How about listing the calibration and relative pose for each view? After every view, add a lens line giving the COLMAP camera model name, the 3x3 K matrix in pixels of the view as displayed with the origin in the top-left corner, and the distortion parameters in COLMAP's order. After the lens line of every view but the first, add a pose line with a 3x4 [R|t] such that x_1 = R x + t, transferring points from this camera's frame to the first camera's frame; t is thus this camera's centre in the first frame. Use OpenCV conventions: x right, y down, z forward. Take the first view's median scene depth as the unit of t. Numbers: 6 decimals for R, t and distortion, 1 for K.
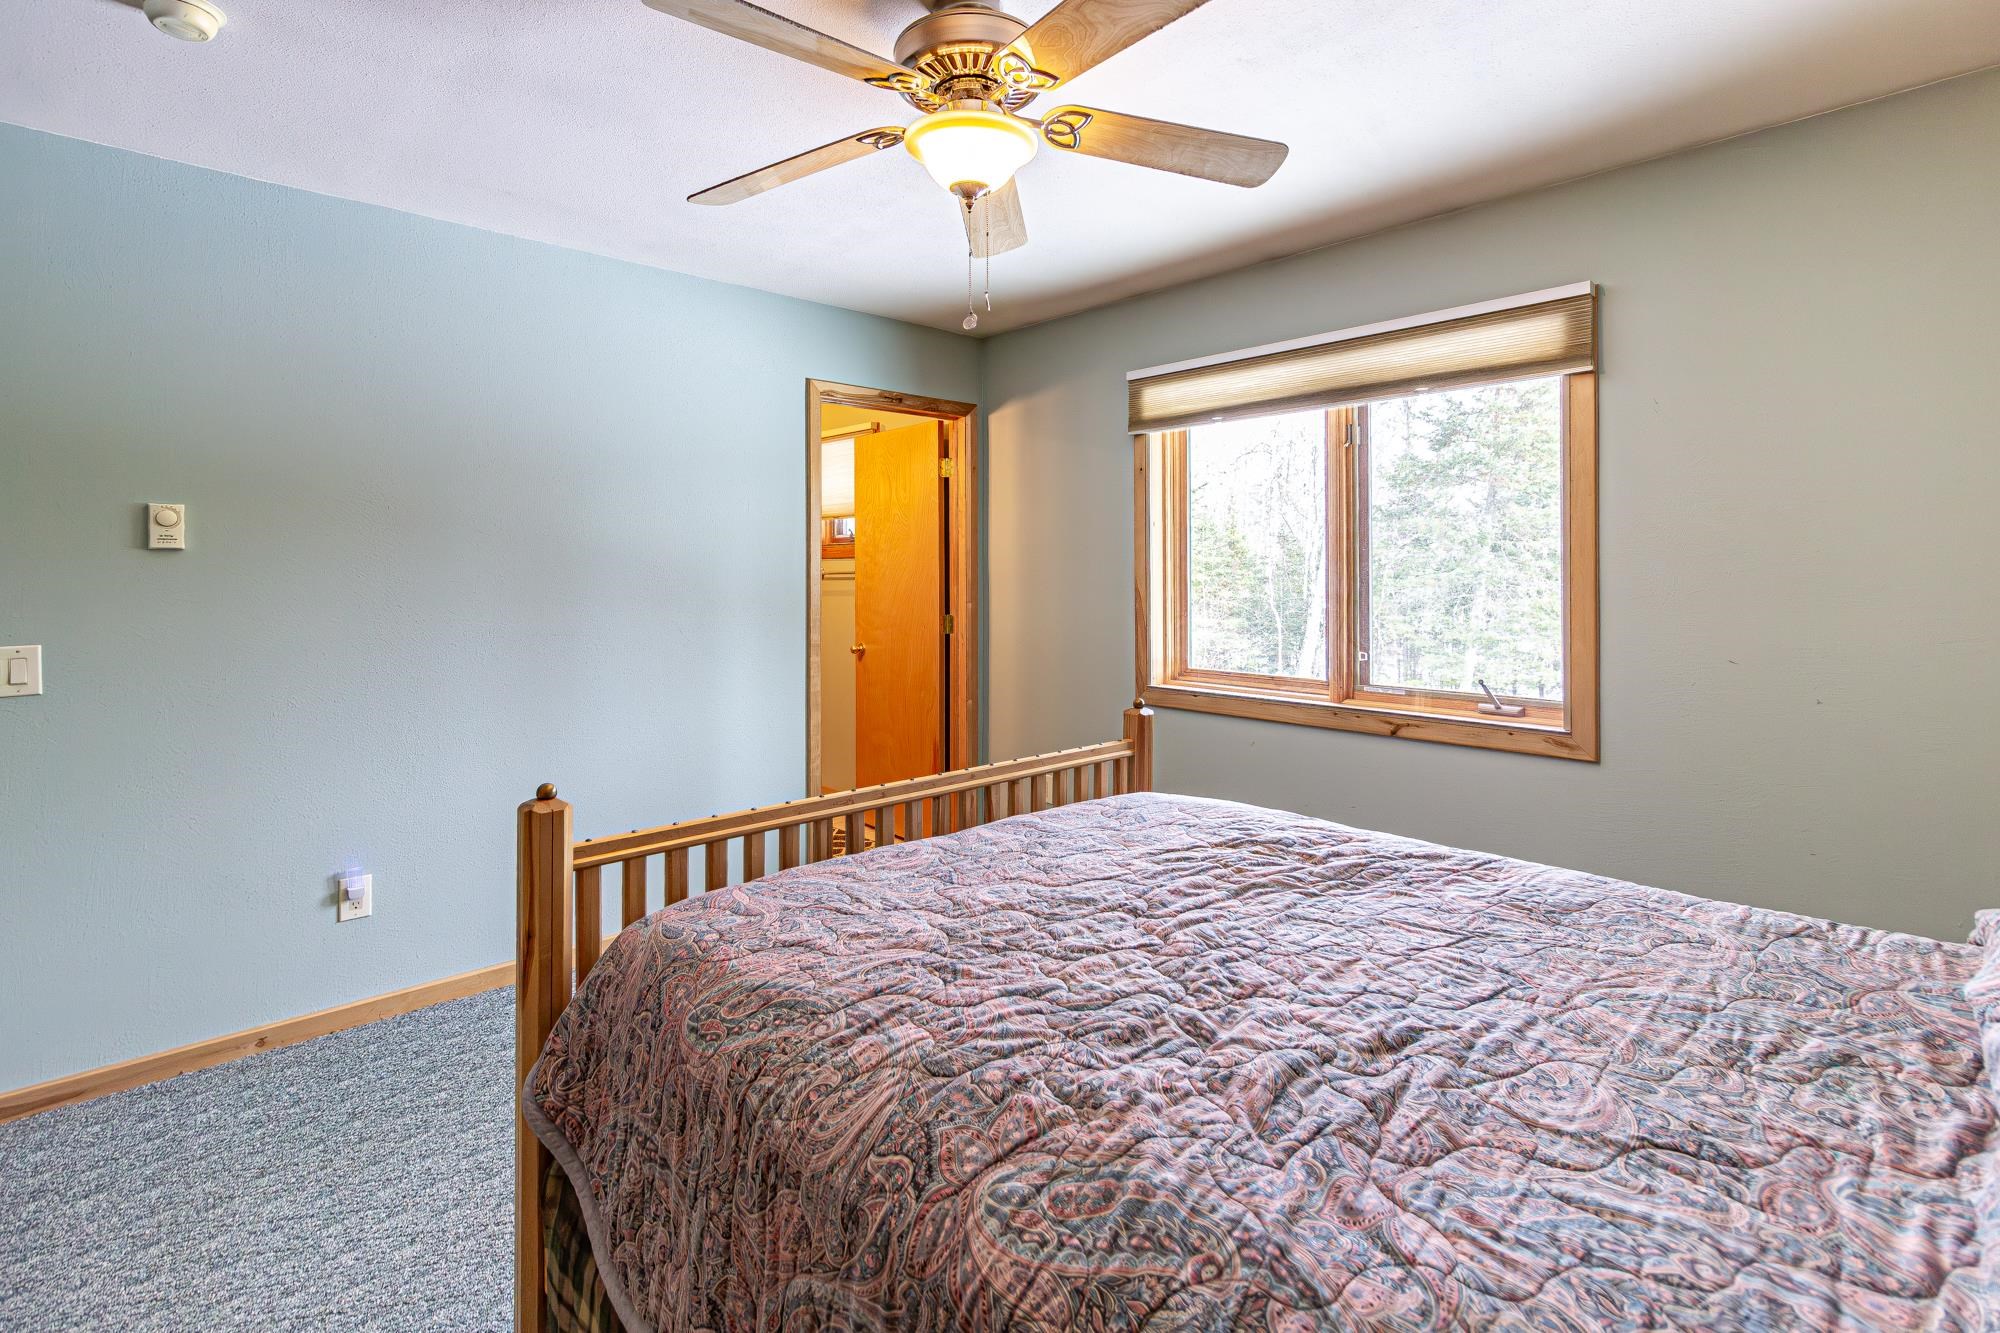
lens RADIAL K [[1028.7, 0, 1002.5], [0, 1028.7, 588.7], [0, 0, 1]] dist [0.000142, -0.019444]
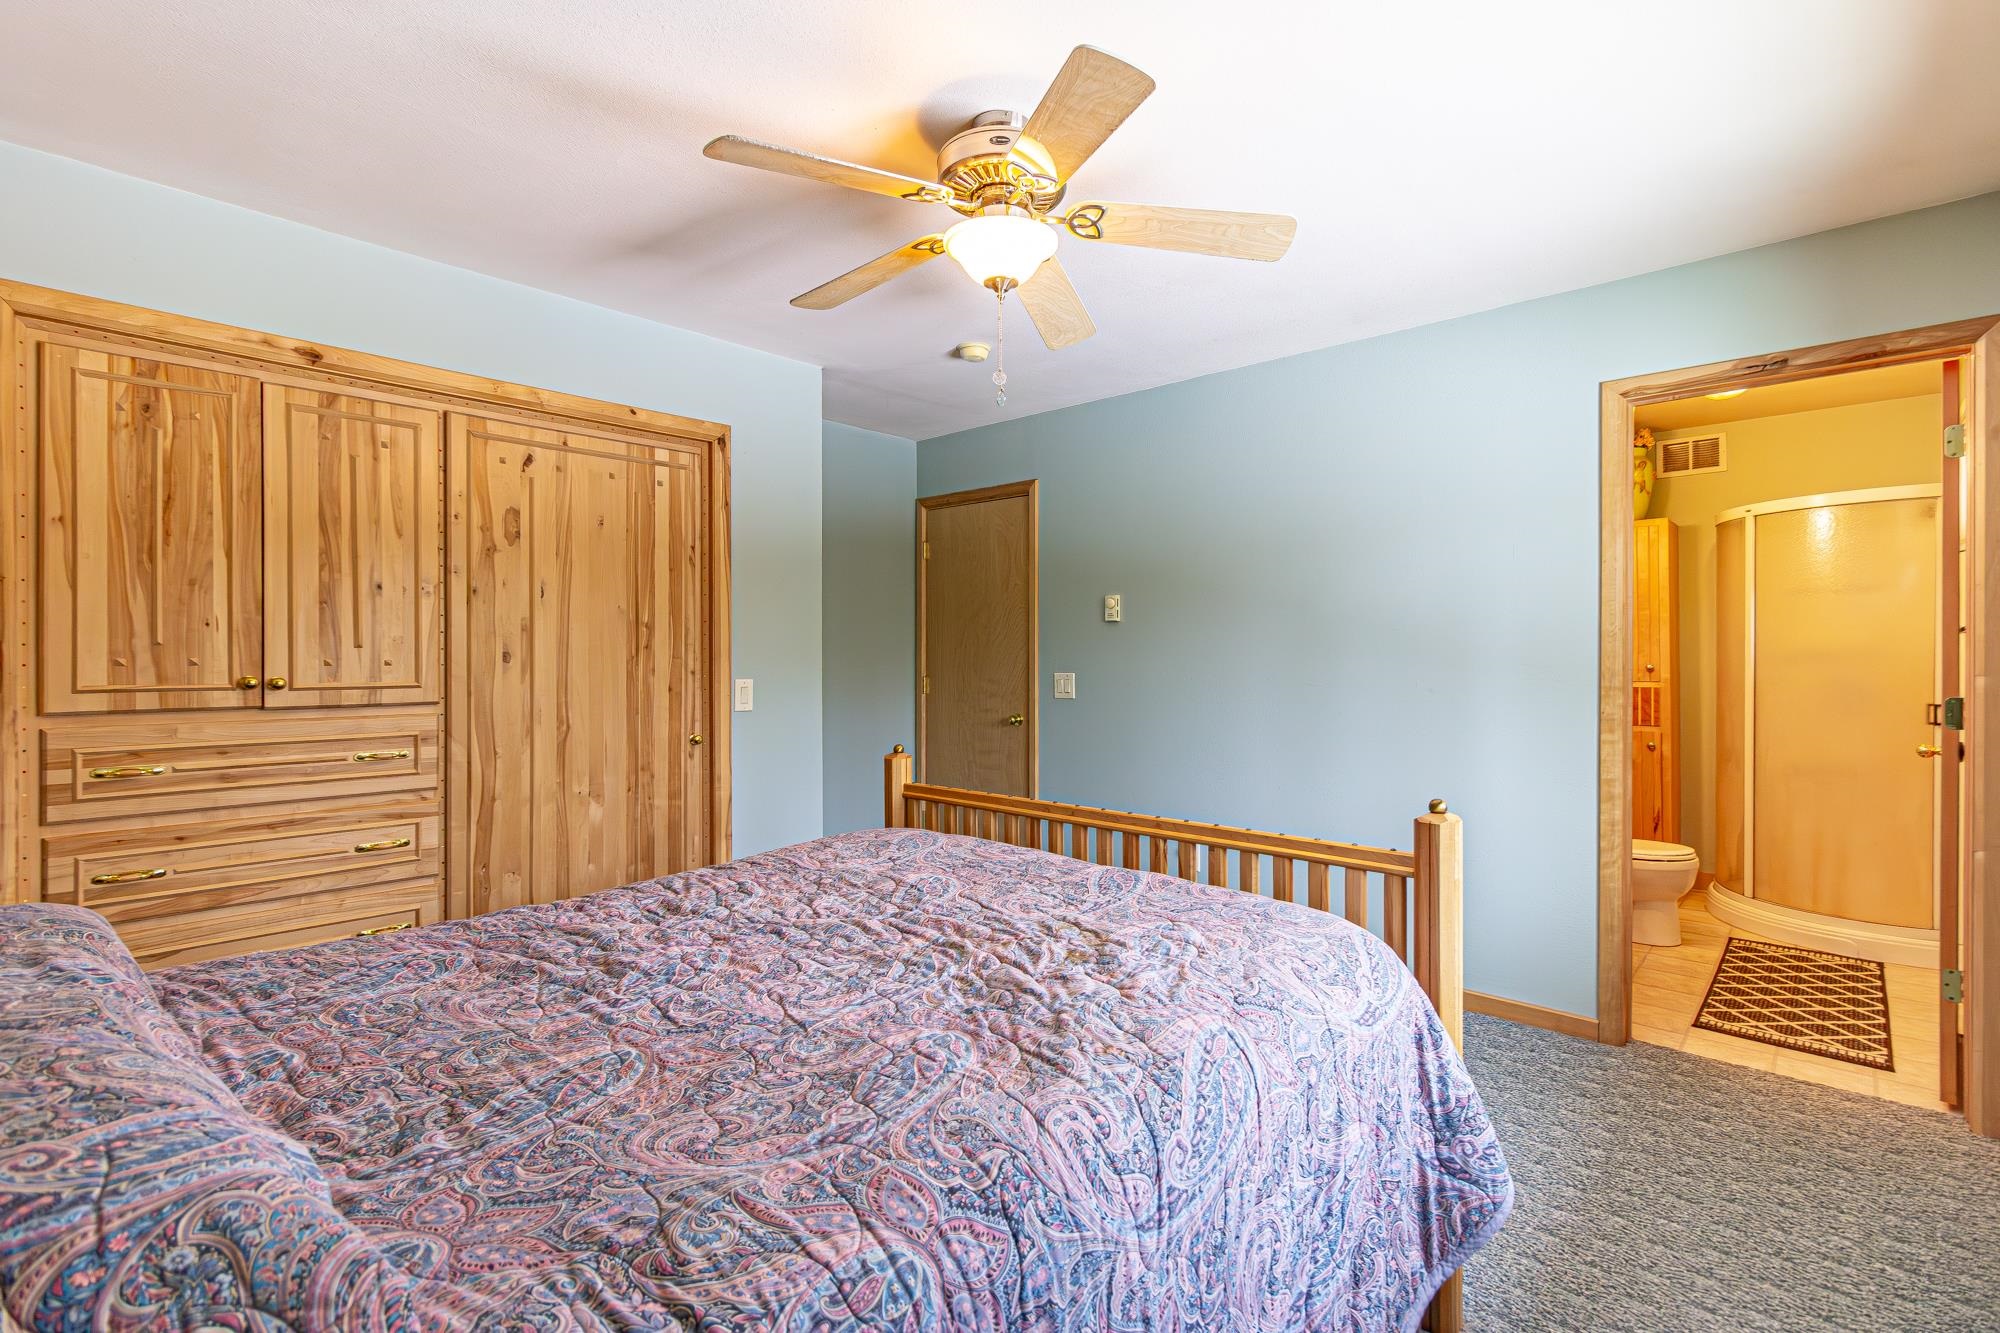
lens RADIAL K [[939.2, 0, 1069.0], [0, 939.2, 643.4], [0, 0, 1]] dist [0.000345, 0.000941]
pose [[0.076110, 0.011882, -0.997029, 0.938901], [0.005022, 0.999912, 0.012300, -0.019415], [0.997087, -0.005944, 0.076043, 0.830099]]
